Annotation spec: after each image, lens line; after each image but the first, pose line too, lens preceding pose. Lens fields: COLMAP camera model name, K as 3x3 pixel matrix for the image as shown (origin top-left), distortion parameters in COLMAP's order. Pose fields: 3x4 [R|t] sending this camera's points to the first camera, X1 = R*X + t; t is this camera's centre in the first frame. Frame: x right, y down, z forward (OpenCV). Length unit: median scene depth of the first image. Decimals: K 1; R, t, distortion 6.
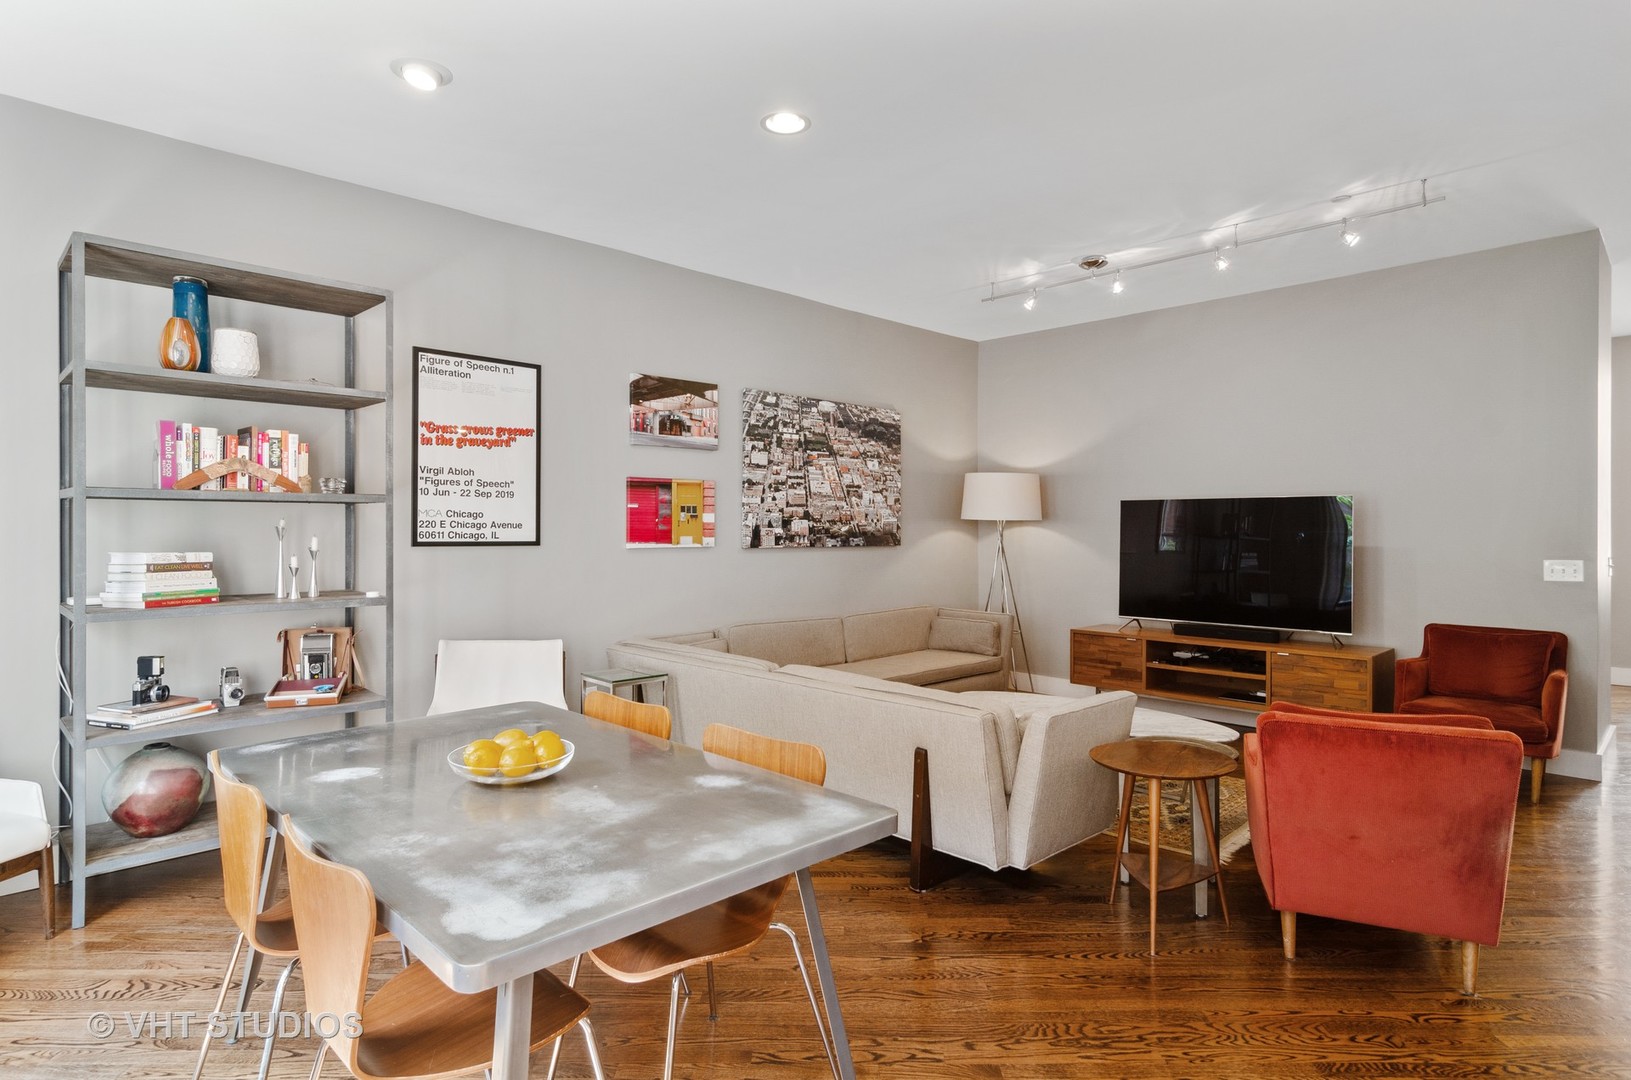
lens RADIAL K [[872.1, 0, 815.1], [0, 872.1, 528.5], [0, 0, 1]] dist [-0.003718, 0.004778]
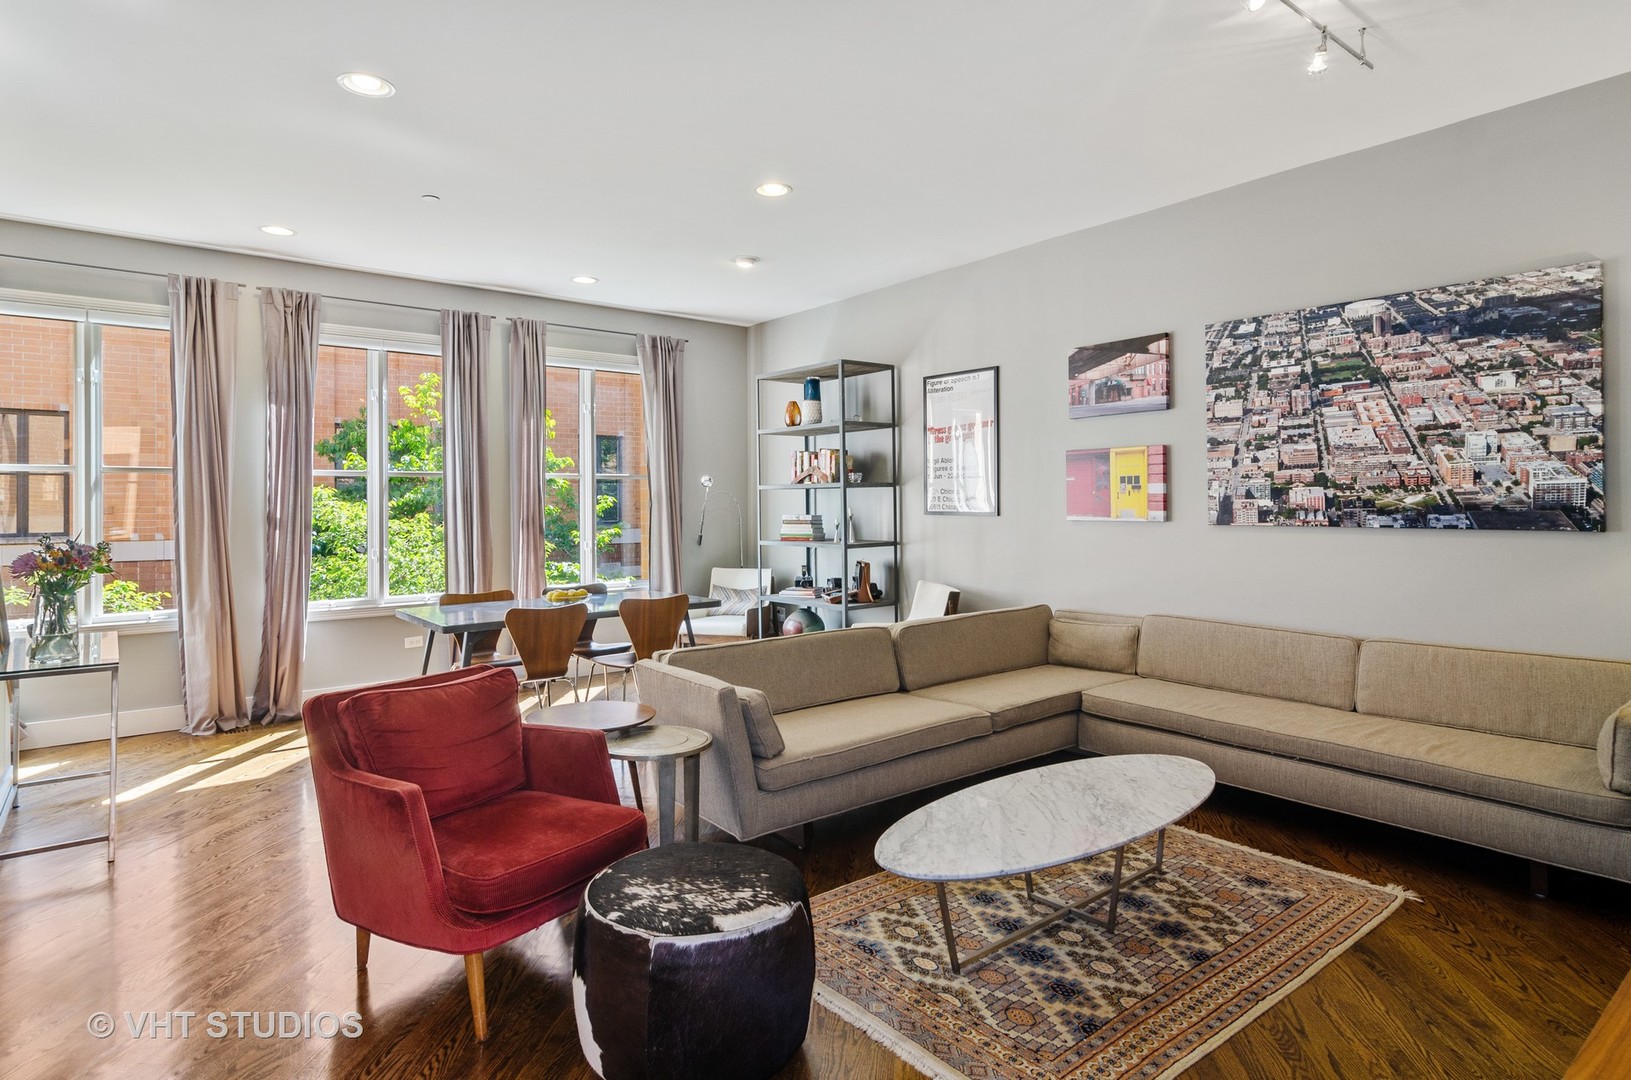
lens RADIAL K [[872.1, 0, 807.1], [0, 872.1, 494.6], [0, 0, 1]] dist [-0.003718, 0.004778]
pose [[-0.104905, -0.009622, -0.994436, 0.914001], [0.006150, 0.999928, -0.010324, 0.001044], [0.994463, -0.007199, -0.104838, 0.870652]]
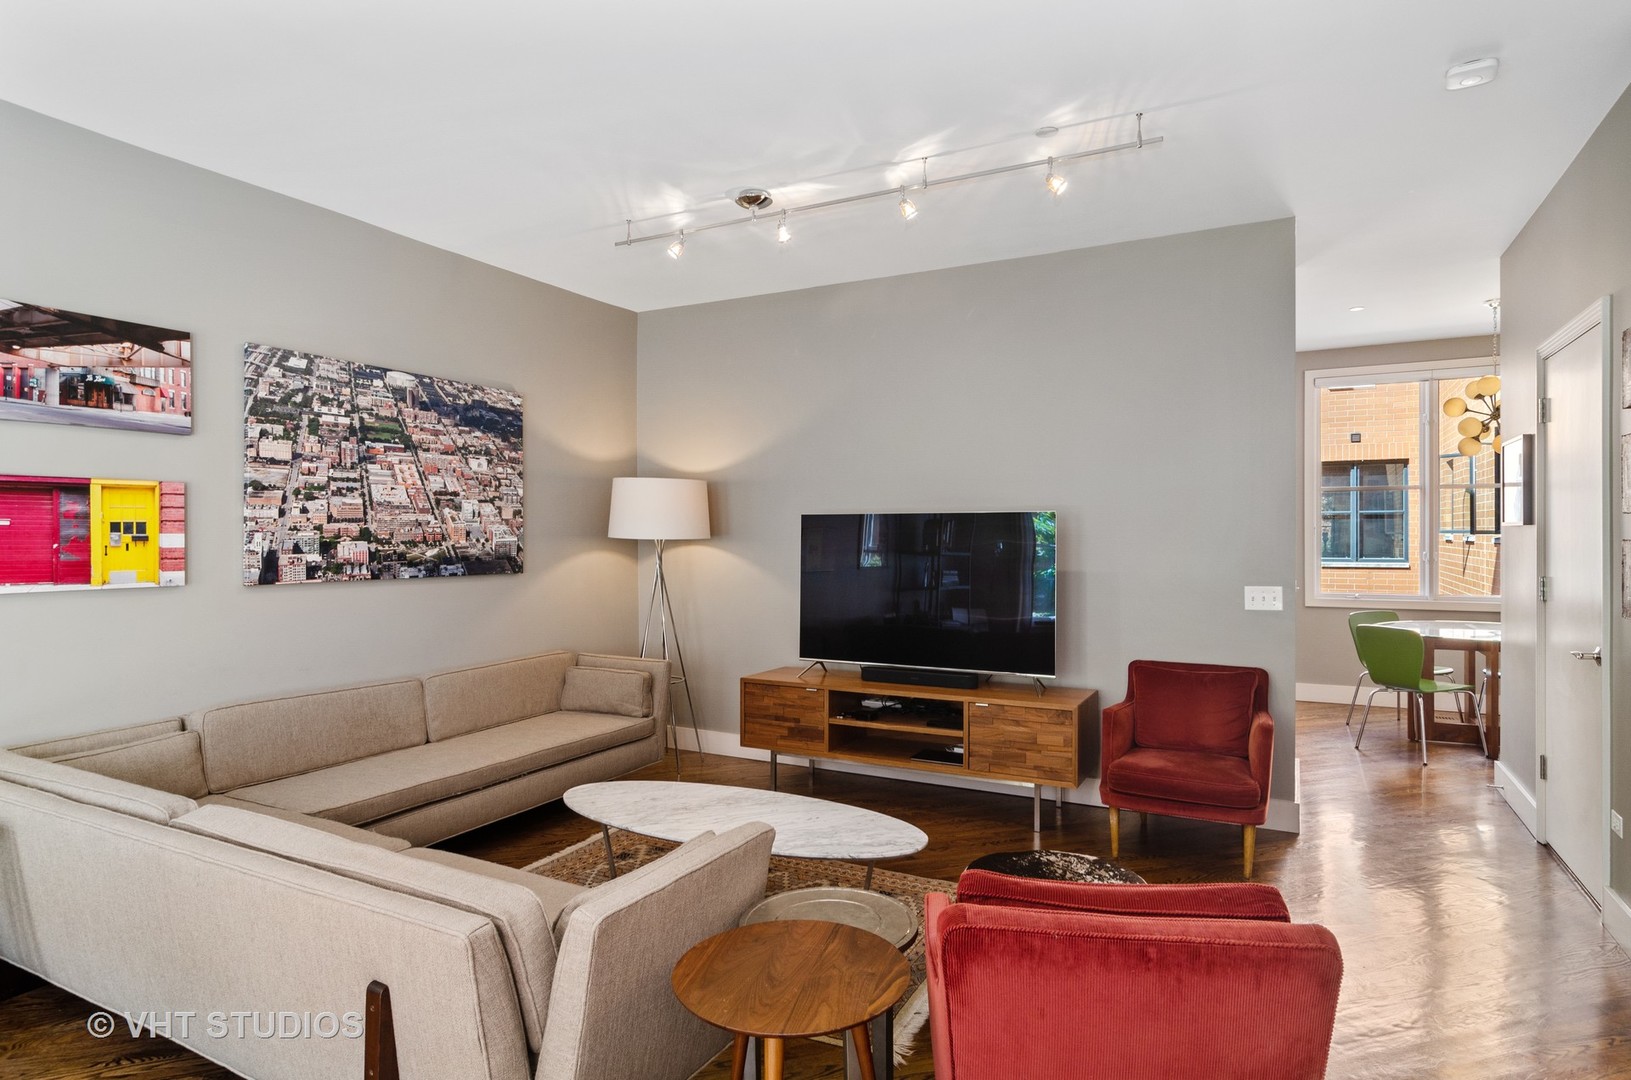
lens RADIAL K [[904.0, 0, 819.3], [0, 904.0, 538.5], [0, 0, 1]] dist [-0.007086, 0.002470]
pose [[0.951428, -0.003387, 0.307851, 0.145946], [0.002838, 0.999993, 0.002230, -0.016131], [-0.307857, -0.001248, 0.951432, 0.267173]]
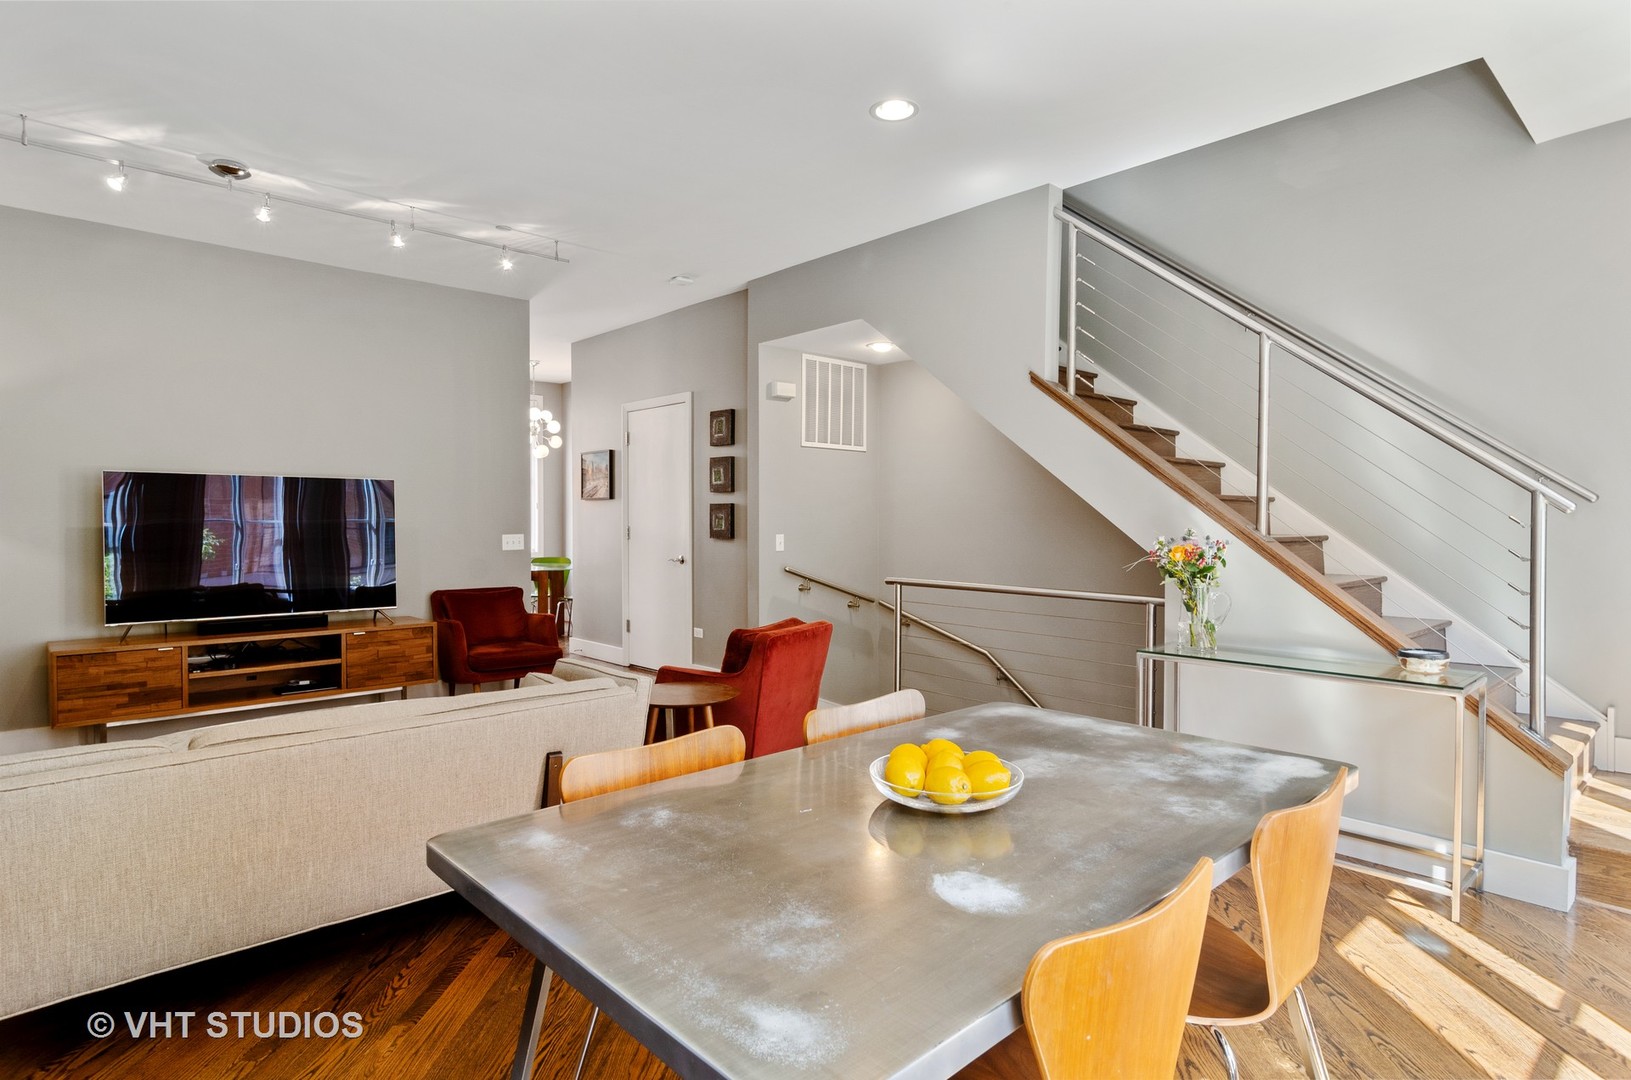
lens RADIAL K [[872.1, 0, 808.8], [0, 872.1, 543.5], [0, 0, 1]] dist [-0.003718, 0.004778]
pose [[0.028903, -0.026238, 0.999238, -0.512193], [0.000281, 0.999656, 0.026241, 0.014349], [-0.999582, -0.000478, 0.028900, 0.499427]]
